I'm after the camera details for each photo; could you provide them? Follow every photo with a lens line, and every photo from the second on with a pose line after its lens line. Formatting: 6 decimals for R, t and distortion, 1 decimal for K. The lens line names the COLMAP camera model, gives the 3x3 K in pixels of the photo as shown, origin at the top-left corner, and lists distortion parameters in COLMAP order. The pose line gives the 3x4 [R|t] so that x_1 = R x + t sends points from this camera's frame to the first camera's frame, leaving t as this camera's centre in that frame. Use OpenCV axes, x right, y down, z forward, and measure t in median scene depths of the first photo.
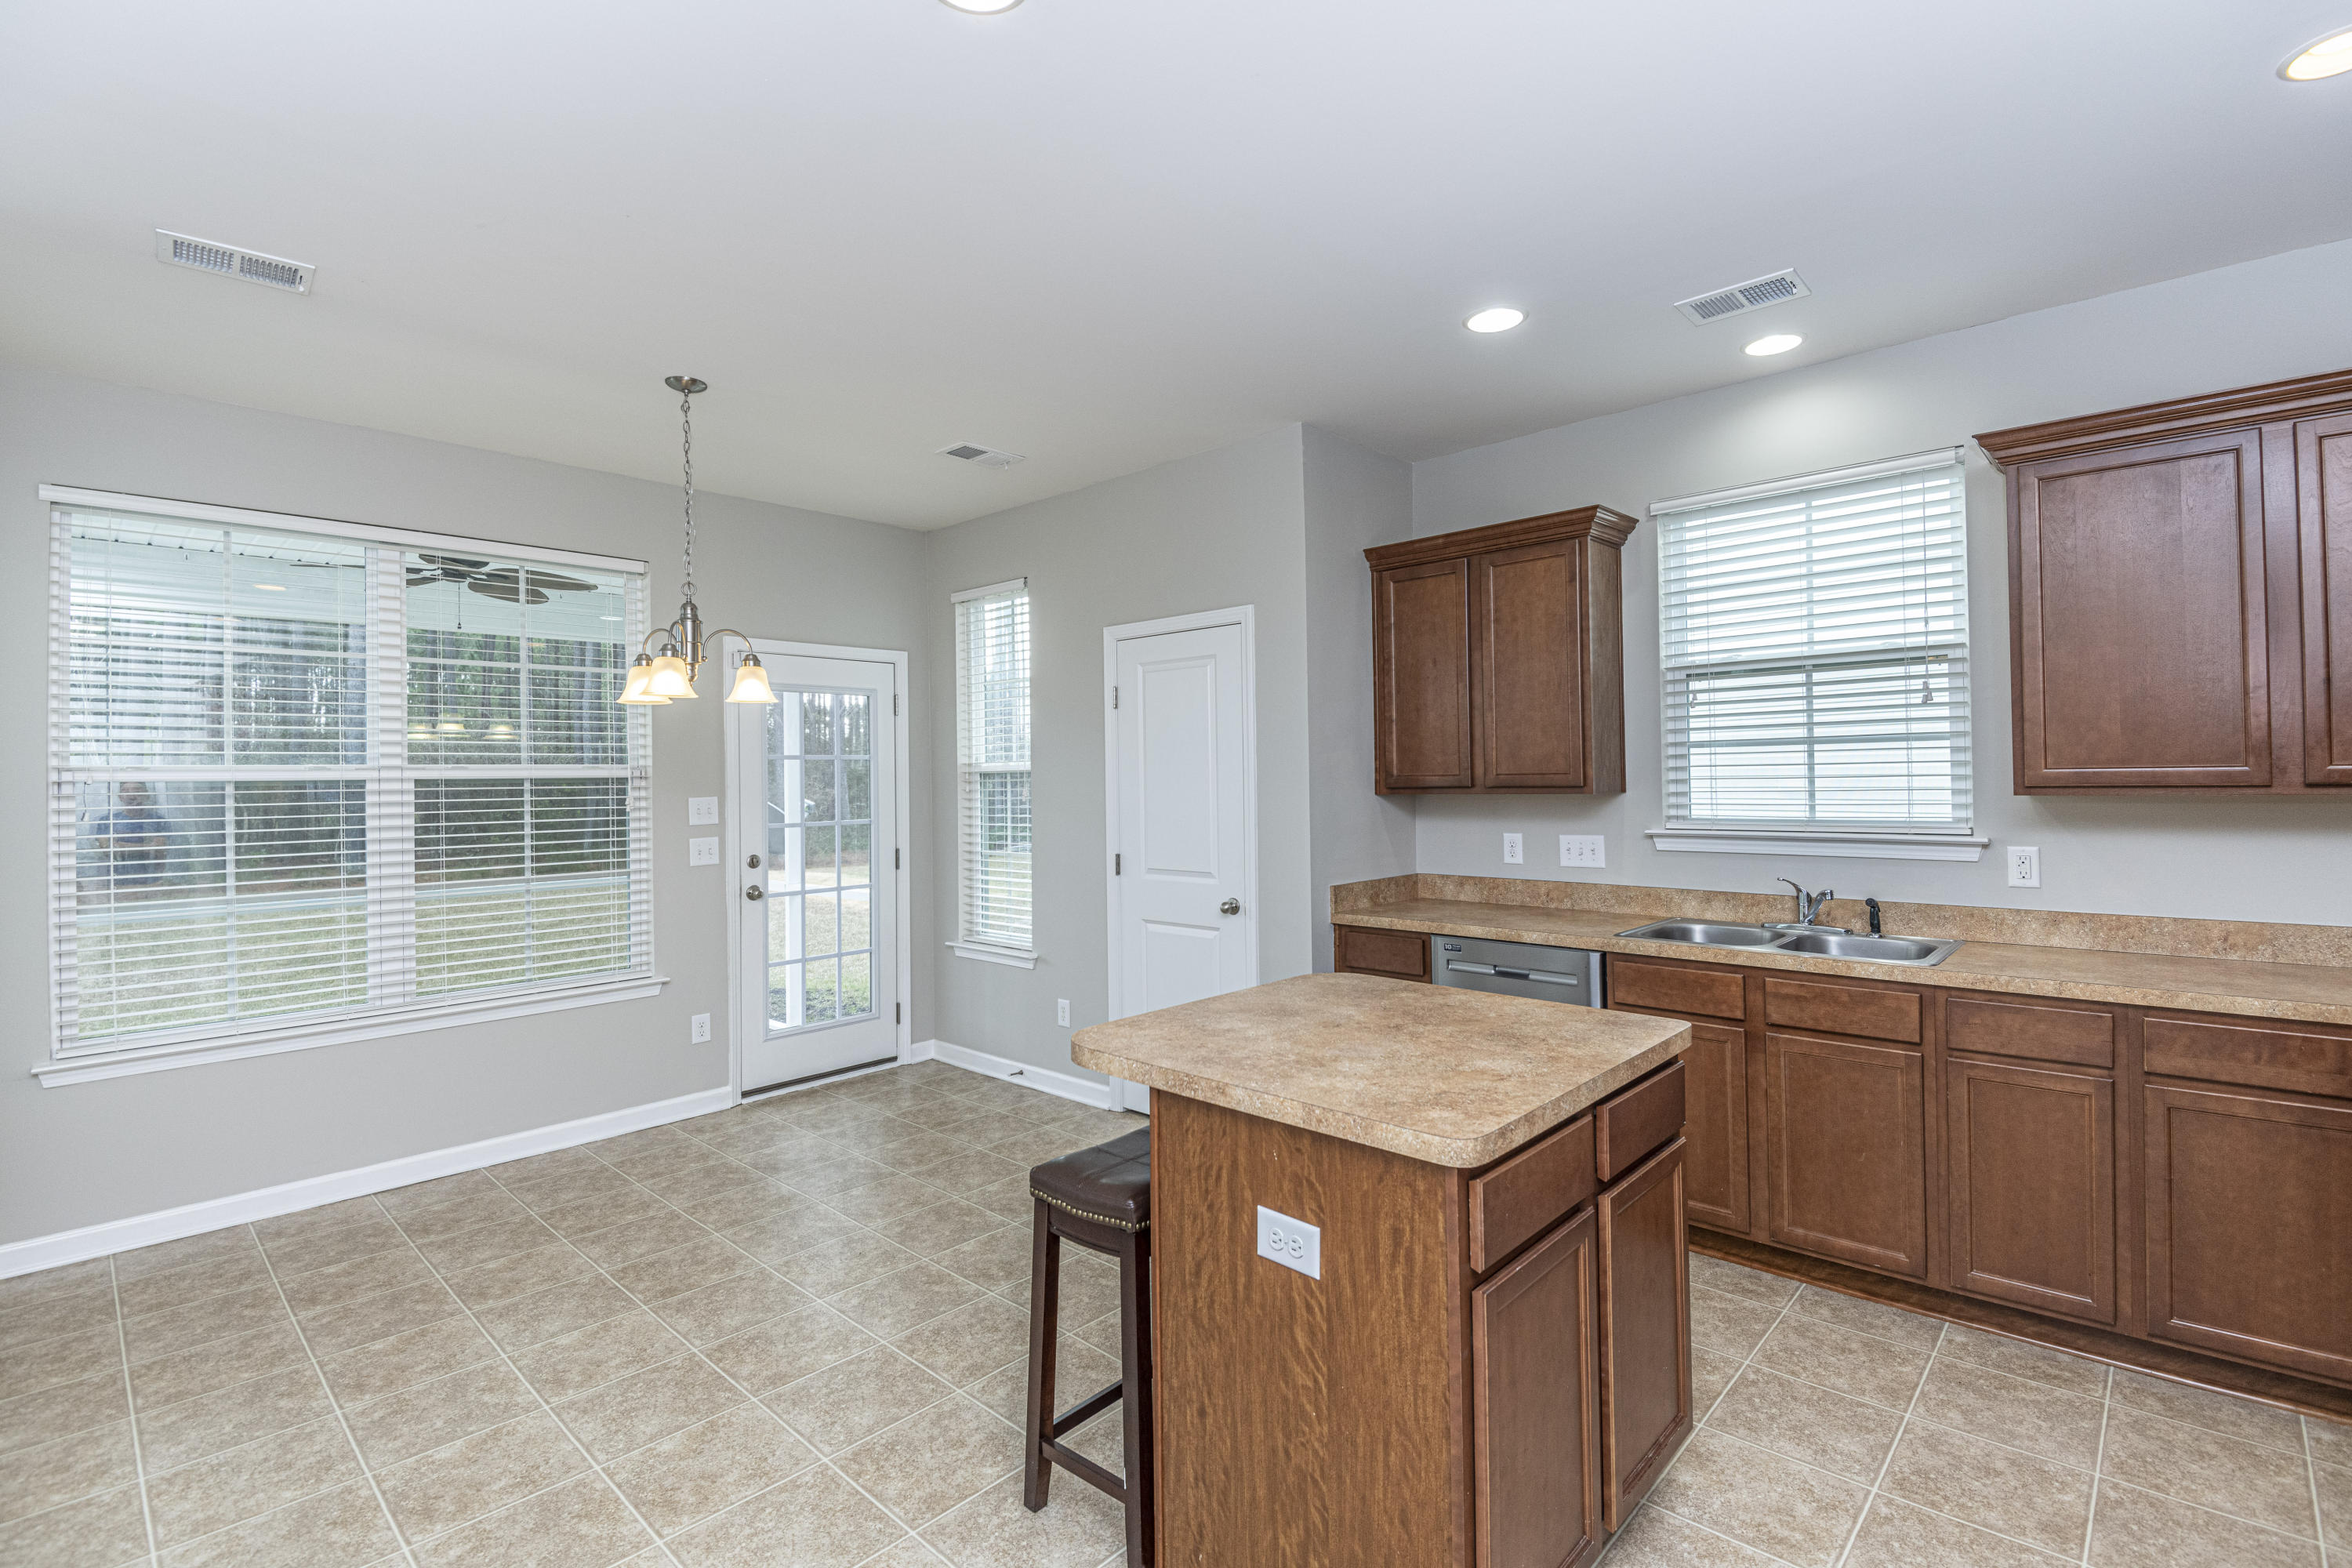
lens RADIAL K [[1061.3, 0, 1171.7], [0, 1061.3, 771.7], [0, 0, 1]] dist [0.005857, -0.011339]
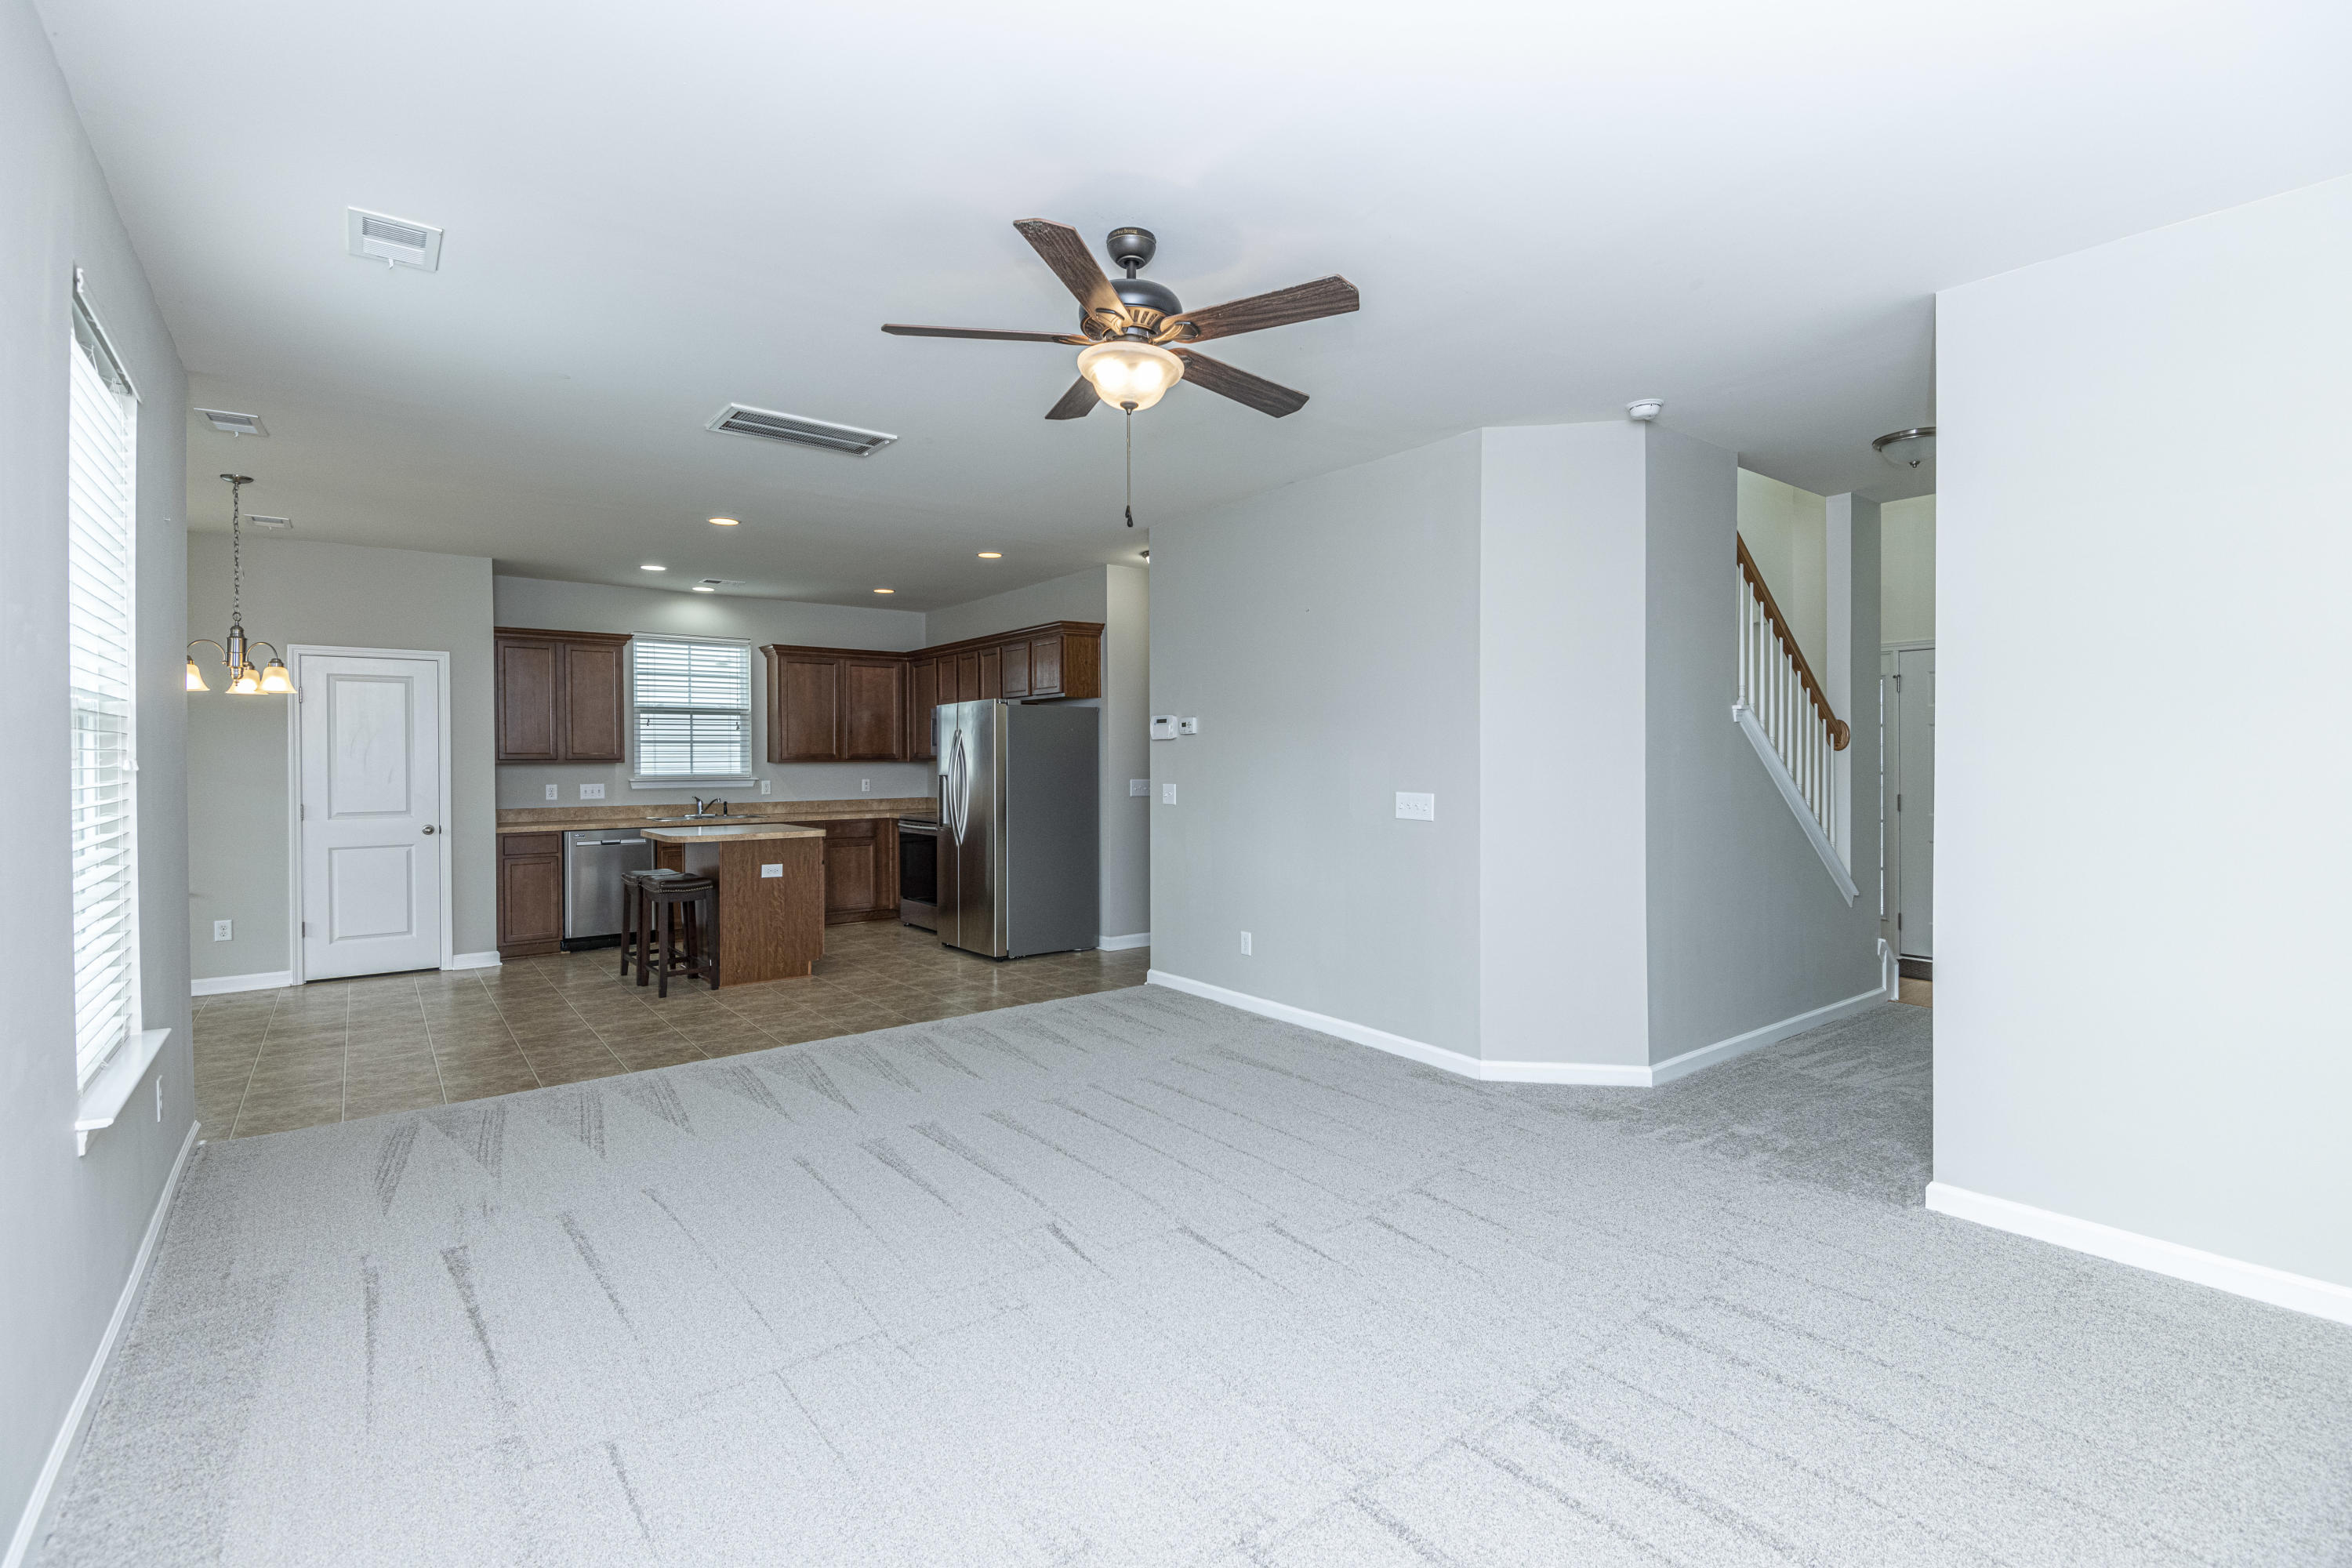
lens RADIAL K [[1061.3, 0, 1181.7], [0, 1061.3, 765.7], [0, 0, 1]] dist [0.005857, -0.011339]
pose [[0.151038, 0.008109, 0.988495, -1.297907], [-0.005604, 0.999957, -0.007347, 0.029418], [-0.988512, -0.004430, 0.151077, -0.393208]]
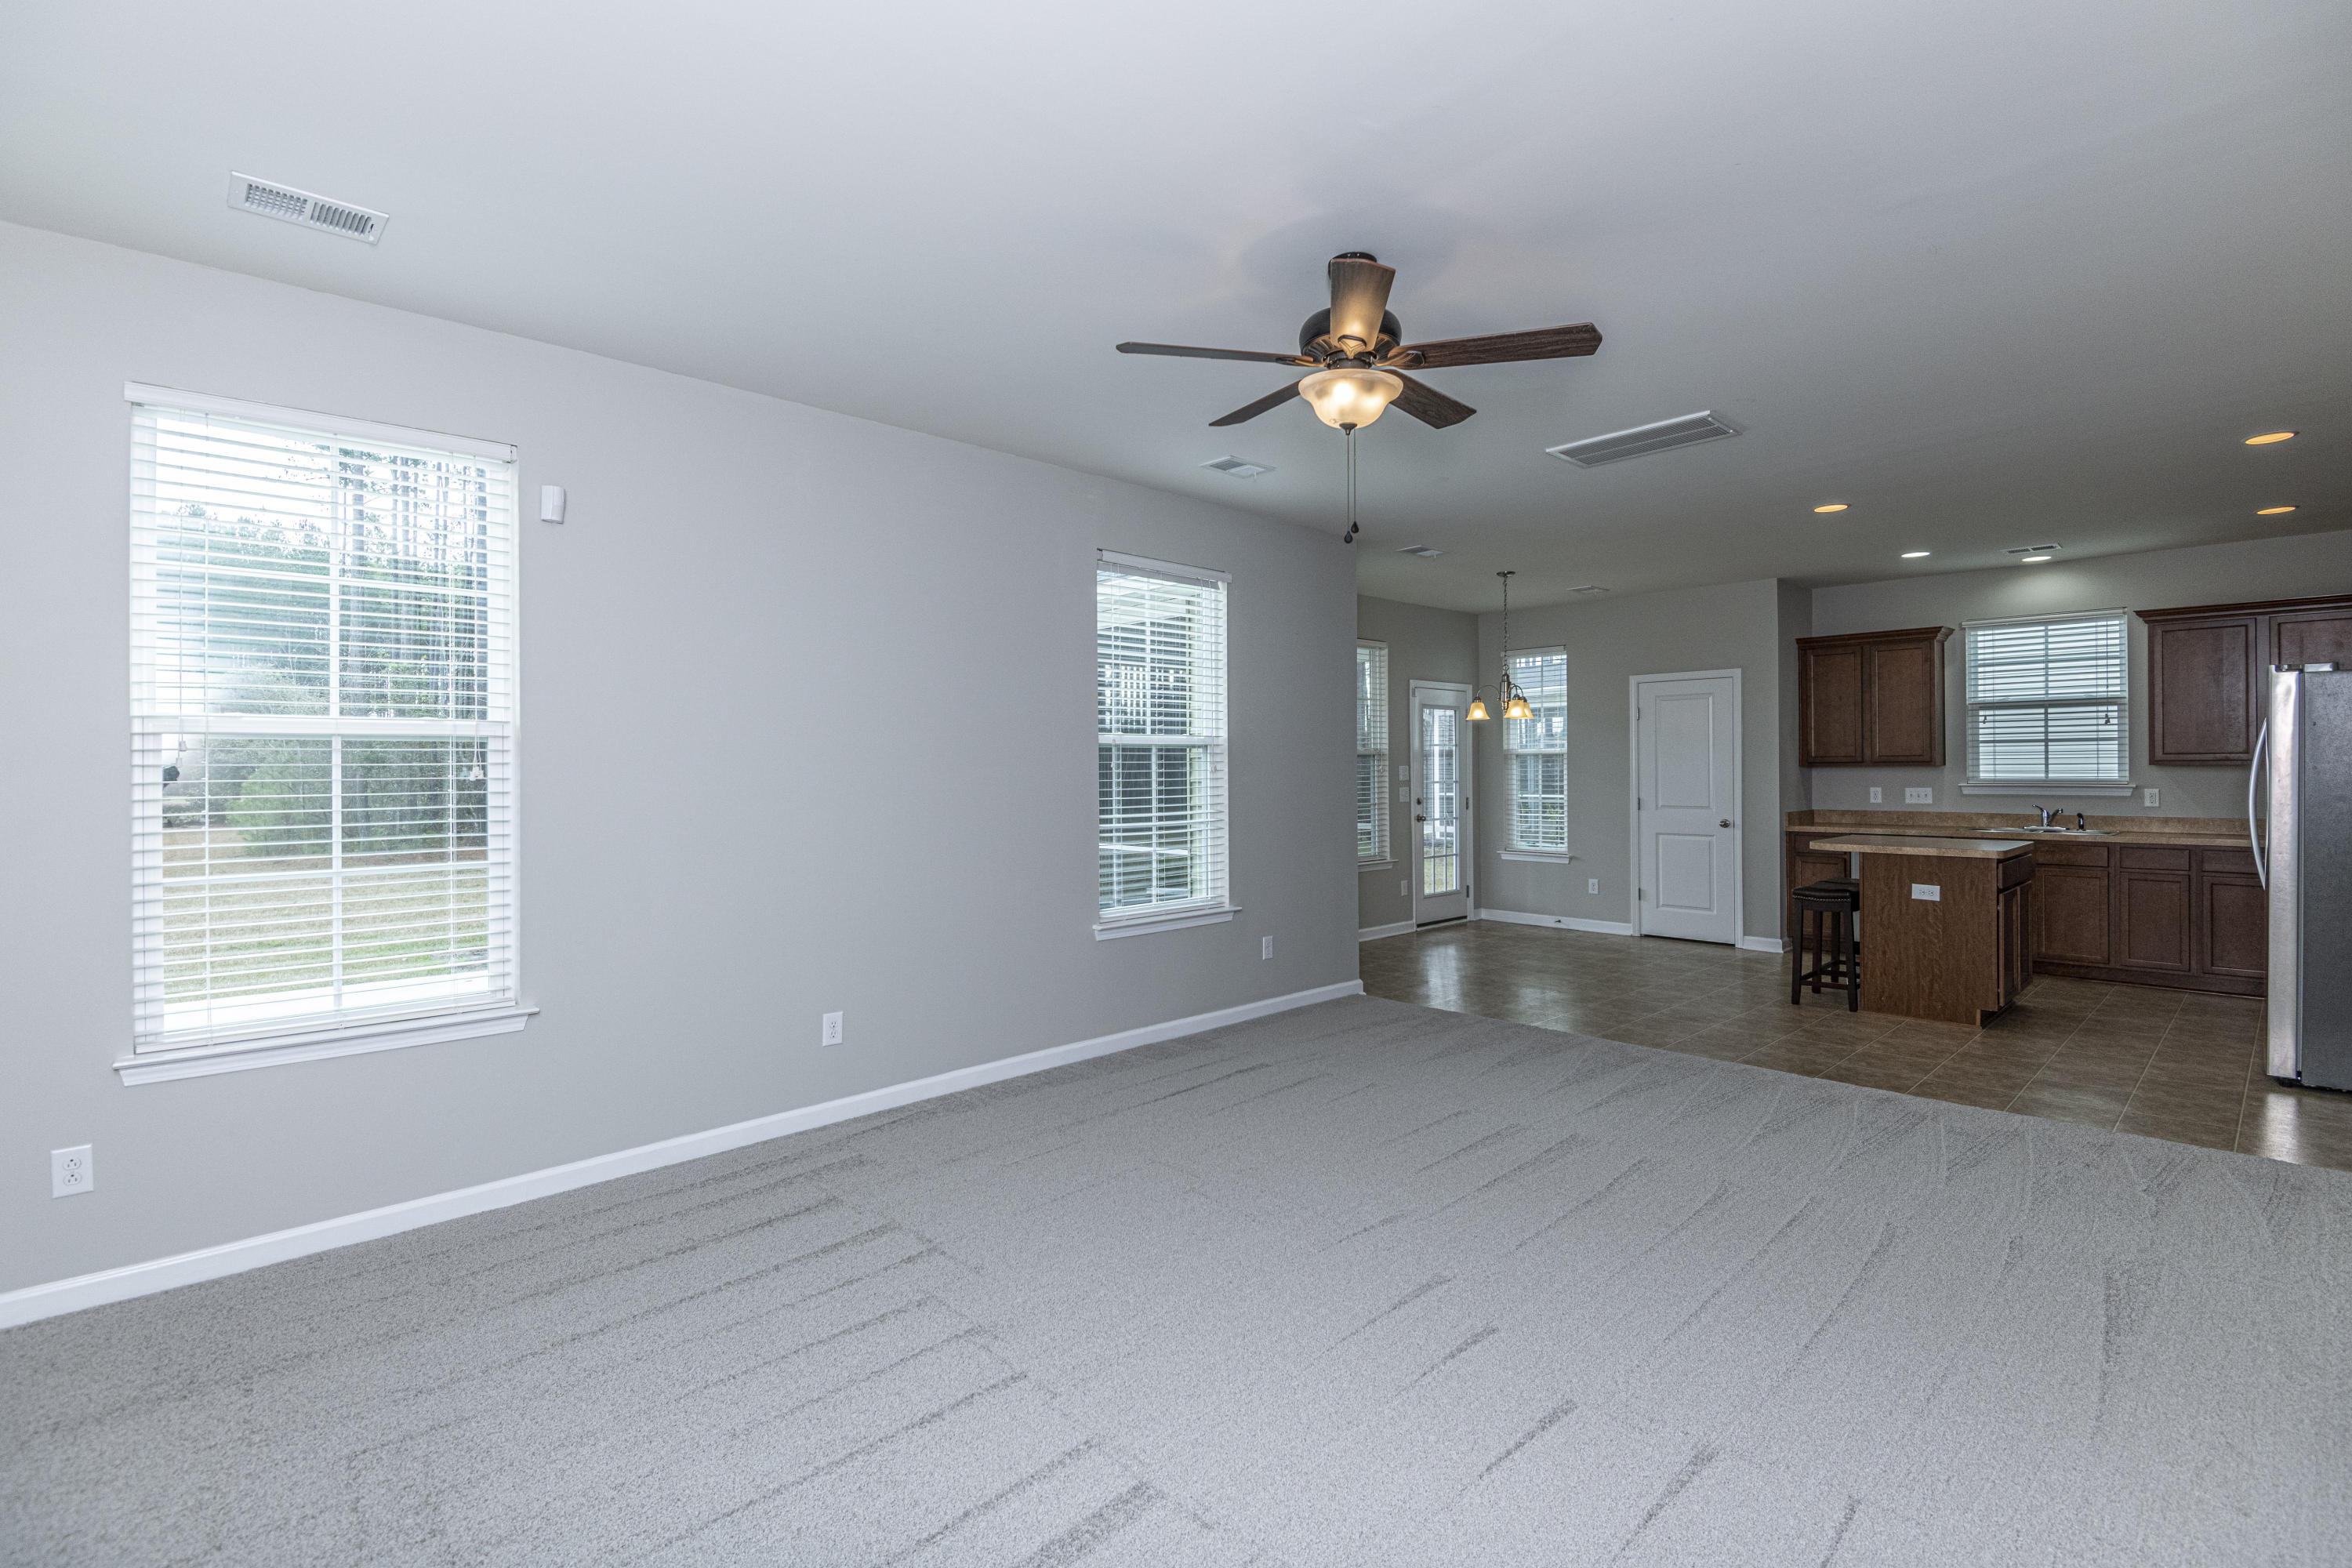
lens RADIAL K [[1061.3, 0, 1173.4], [0, 1061.3, 767.4], [0, 0, 1]] dist [0.005857, -0.011339]
pose [[0.998140, 0.008713, -0.060342, -0.761188], [-0.008240, 0.999933, 0.008082, 0.016105], [0.060409, -0.007570, 0.998145, -0.914816]]
